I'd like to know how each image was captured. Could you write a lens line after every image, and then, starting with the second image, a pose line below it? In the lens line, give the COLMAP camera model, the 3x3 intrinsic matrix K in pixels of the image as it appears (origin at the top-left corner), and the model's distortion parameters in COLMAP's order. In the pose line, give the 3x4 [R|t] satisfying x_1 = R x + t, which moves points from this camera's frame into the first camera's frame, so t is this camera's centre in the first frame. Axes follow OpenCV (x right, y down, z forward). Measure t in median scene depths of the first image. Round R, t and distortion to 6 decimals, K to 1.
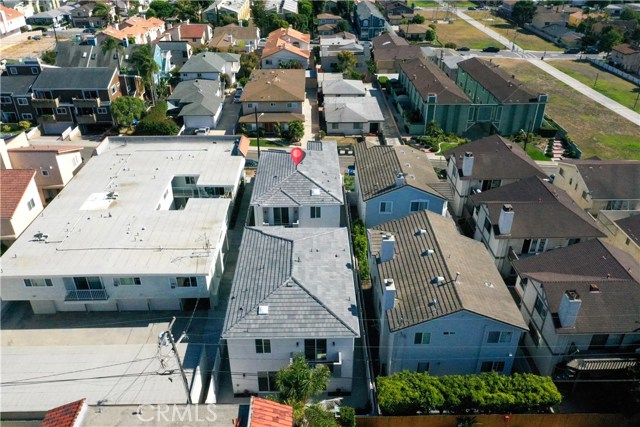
lens RADIAL K [[499.2, 0, 320.0], [0, 499.2, 213.5], [0, 0, 1]] dist [0.002802, 0.001285]
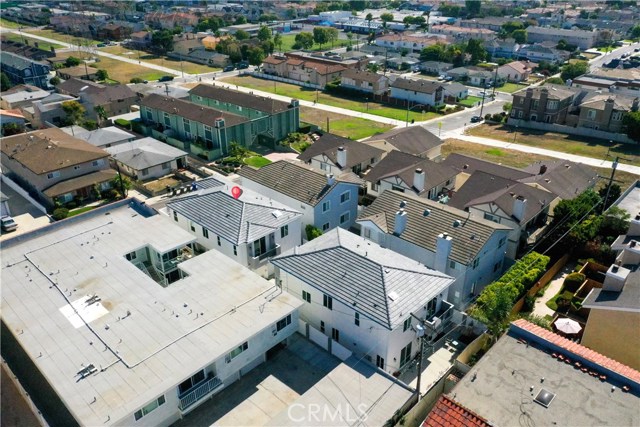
lens RADIAL K [[499.2, 0, 320.0], [0, 499.2, 213.5], [0, 0, 1]] dist [0.002802, 0.001285]
pose [[0.705204, -0.327793, 0.628680, -0.361038], [0.362783, 0.928665, 0.077263, -0.054388], [-0.609160, 0.173588, 0.773816, 0.071300]]
